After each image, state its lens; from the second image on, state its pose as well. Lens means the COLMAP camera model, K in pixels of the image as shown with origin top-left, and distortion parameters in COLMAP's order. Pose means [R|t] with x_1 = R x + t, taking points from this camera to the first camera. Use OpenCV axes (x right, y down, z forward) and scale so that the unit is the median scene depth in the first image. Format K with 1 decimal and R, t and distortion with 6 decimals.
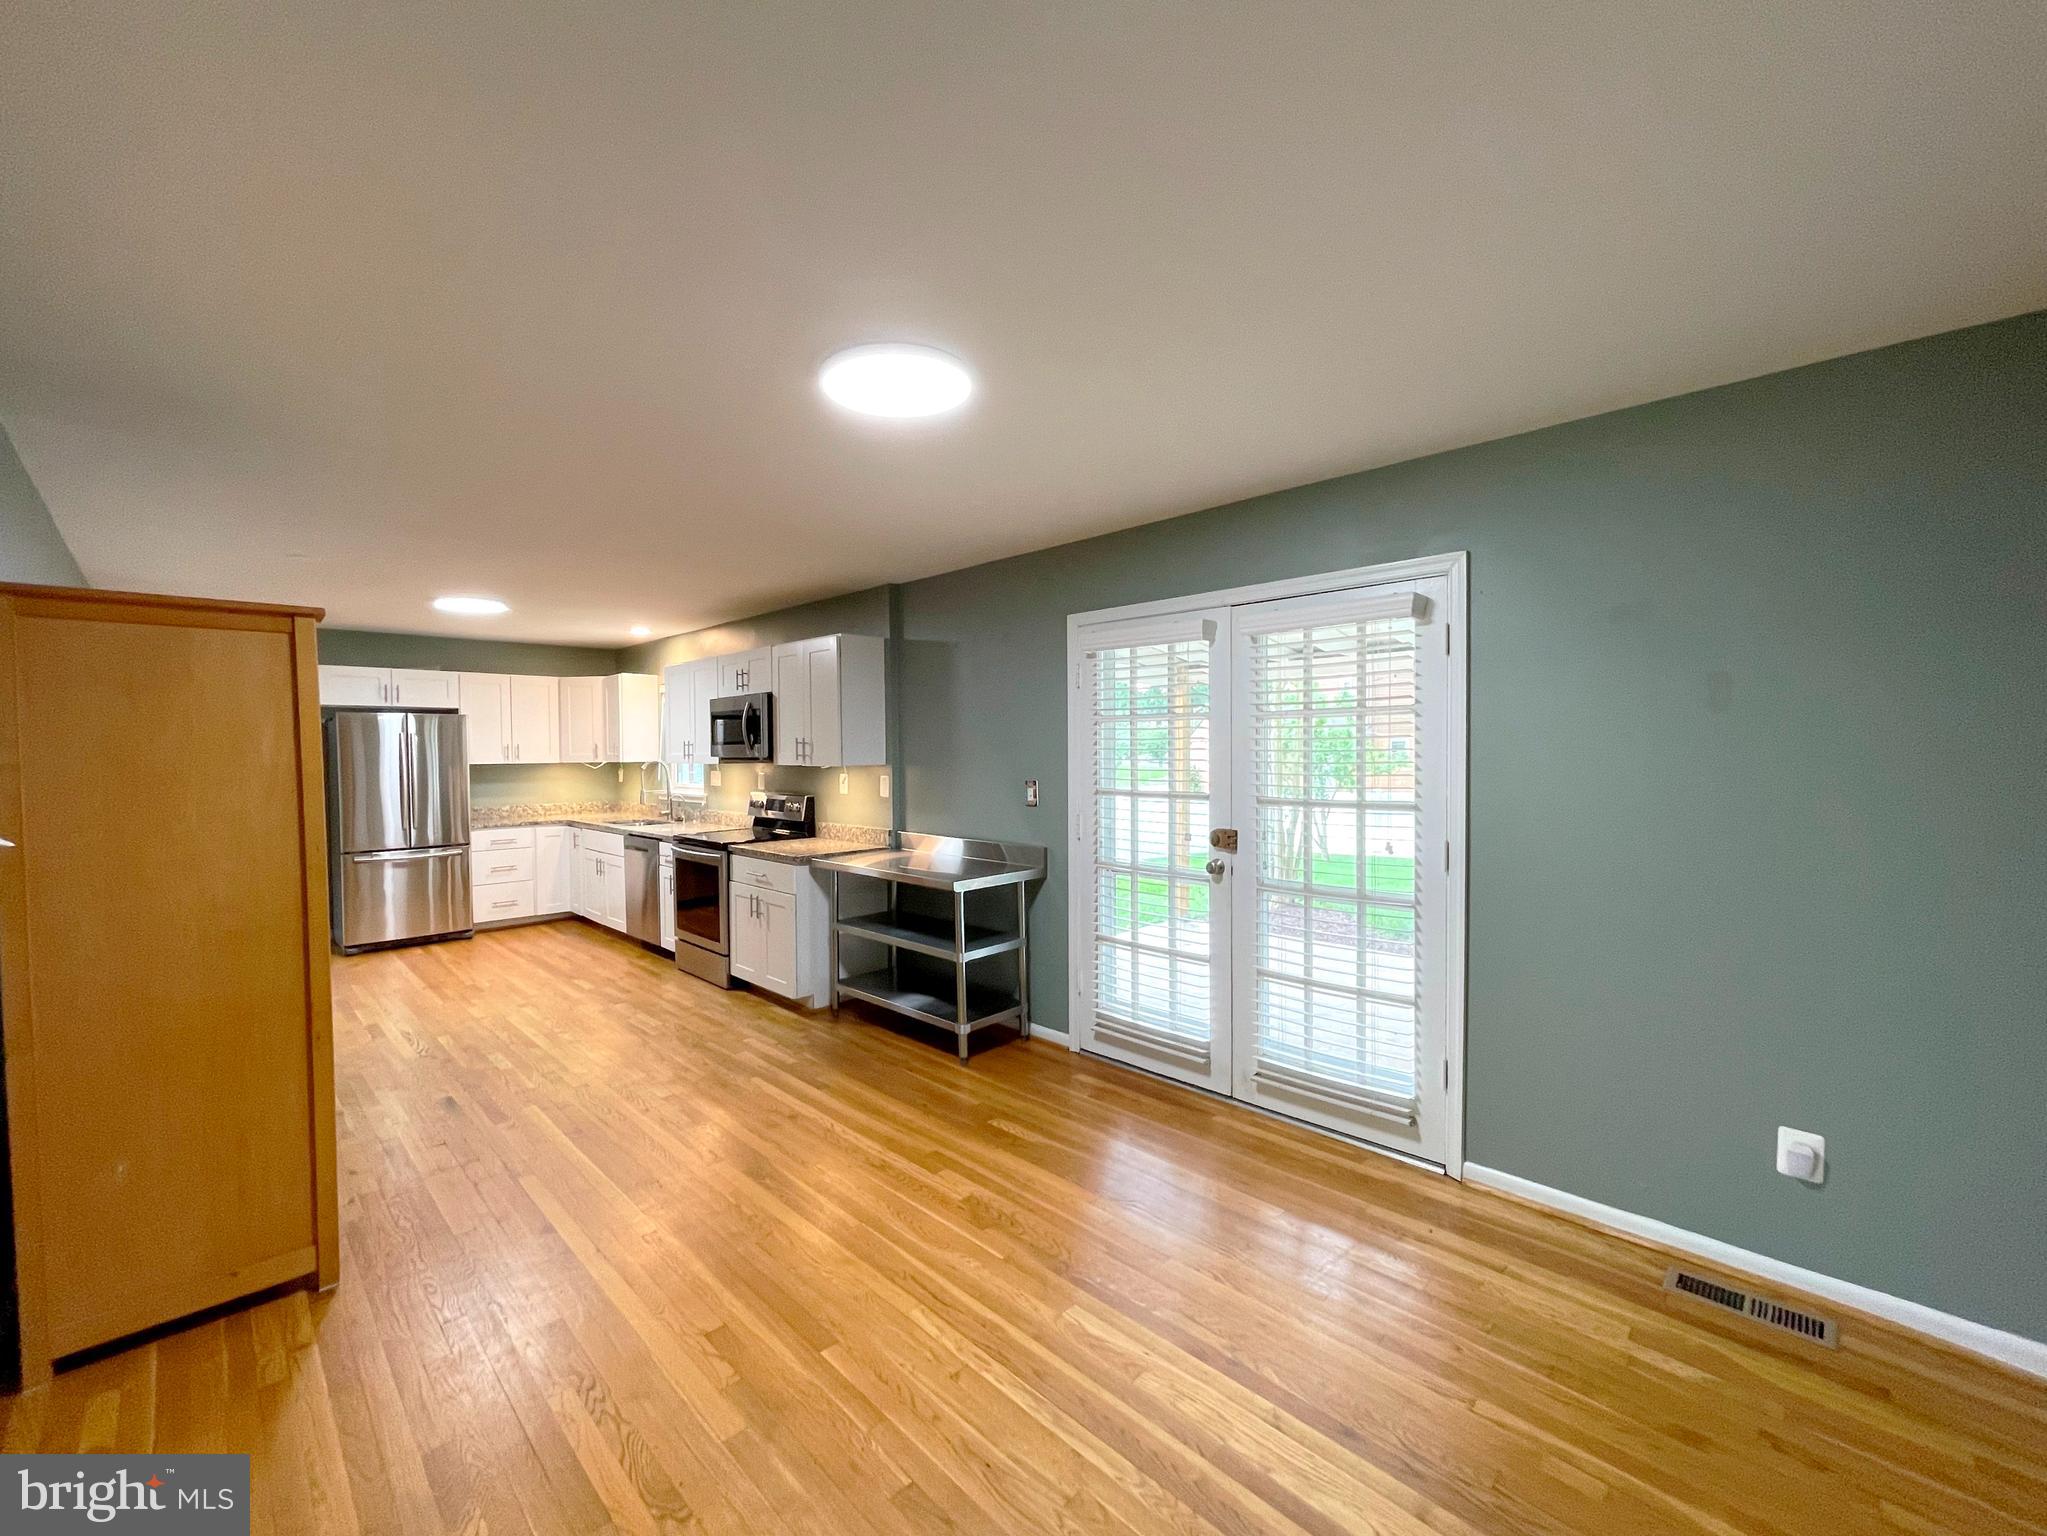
lens RADIAL K [[839.5, 0, 1019.6], [0, 839.5, 768.4], [0, 0, 1]] dist [-0.001145, 0.000458]
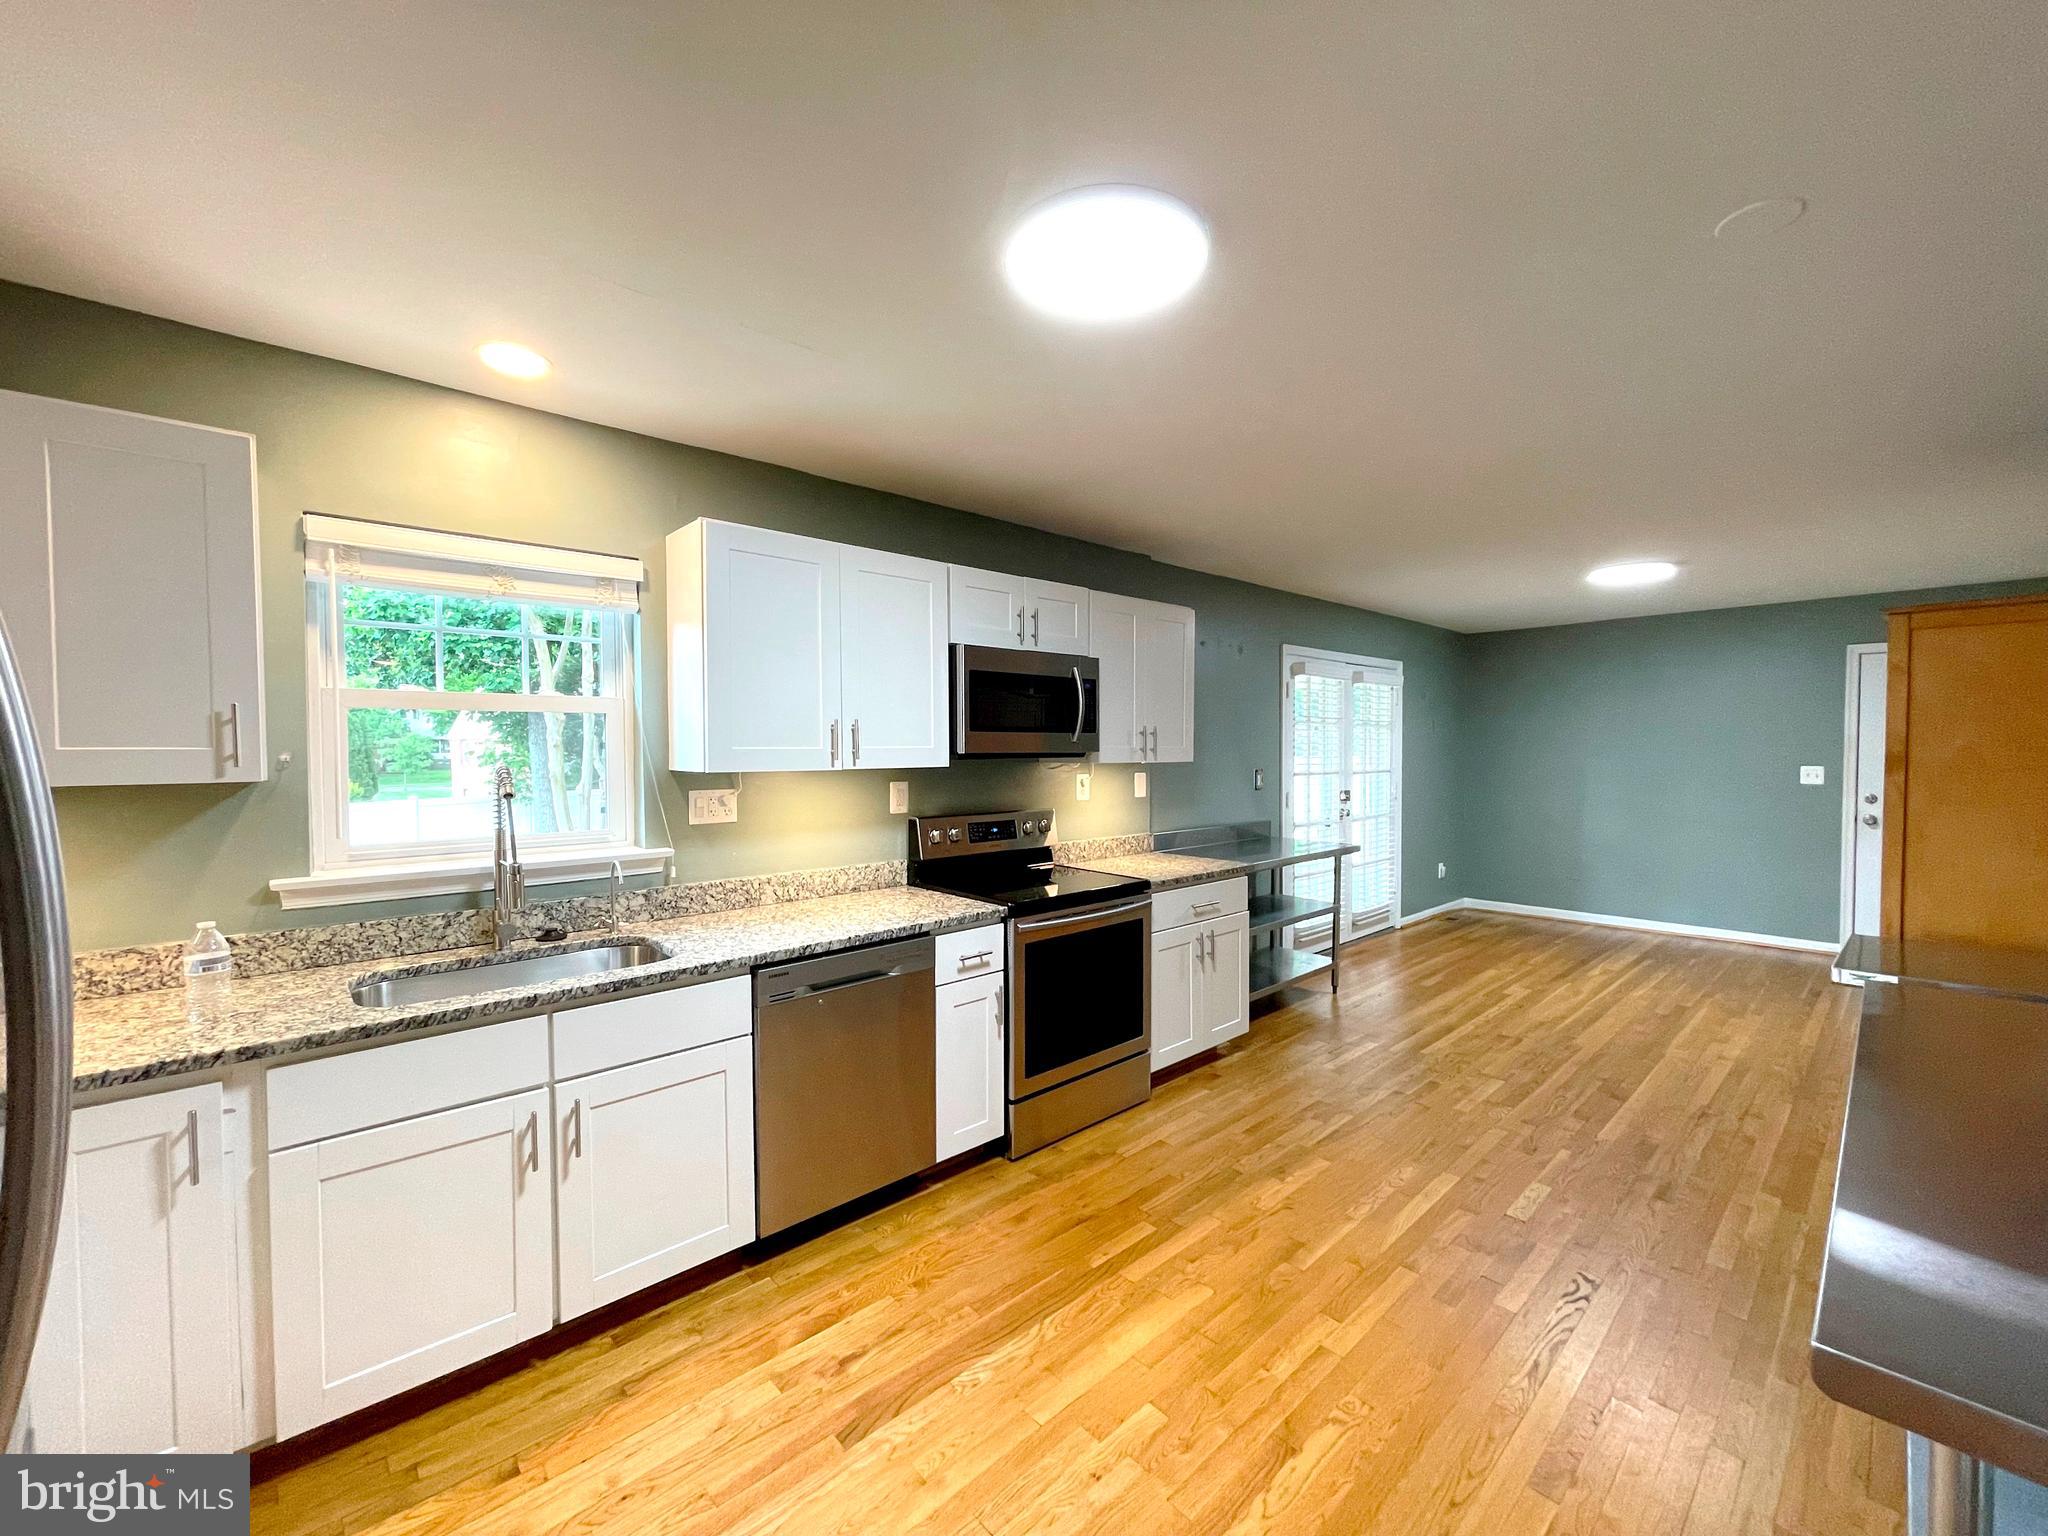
lens RADIAL K [[825.9, 0, 1021.6], [0, 825.9, 769.2], [0, 0, 1]] dist [0.000475, 0.000433]
pose [[0.043724, -0.018236, 0.998877, -0.835254], [0.028749, 0.999442, 0.016988, -0.010757], [-0.998630, 0.027974, 0.044224, 0.885176]]
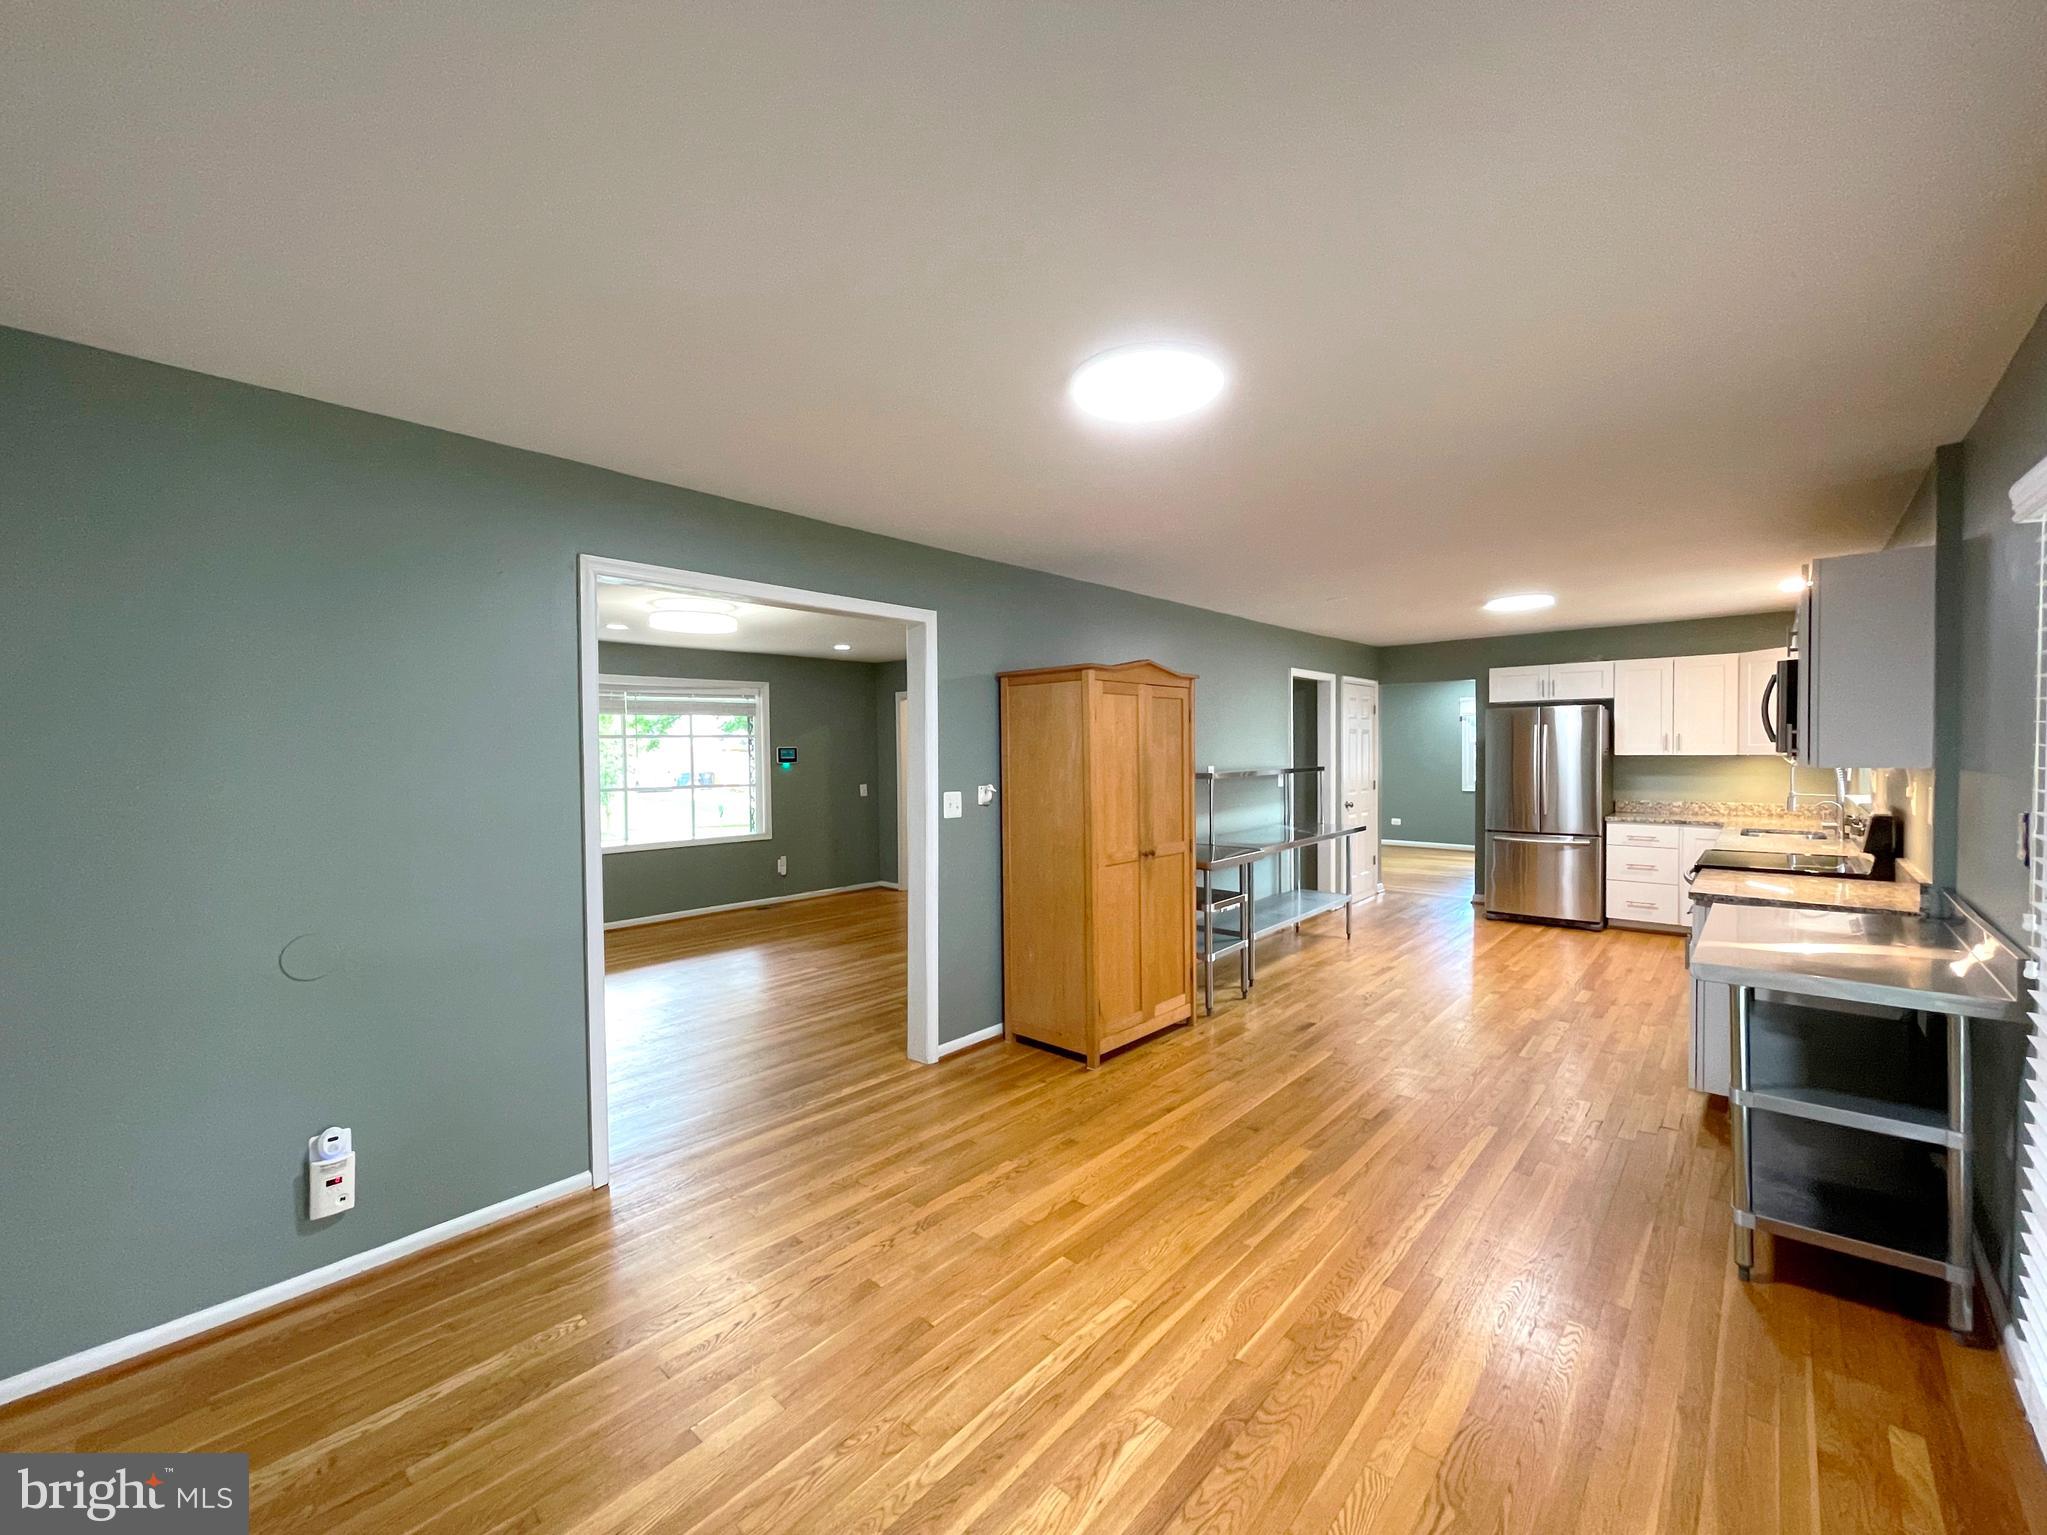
lens RADIAL K [[839.5, 0, 1019.6], [0, 839.5, 767.9], [0, 0, 1]] dist [-0.001145, 0.000458]
pose [[0.054582, 0.029059, -0.998086, 0.306341], [-0.012520, 0.999518, 0.028416, -0.009877], [0.998431, 0.010945, 0.054920, 0.285698]]
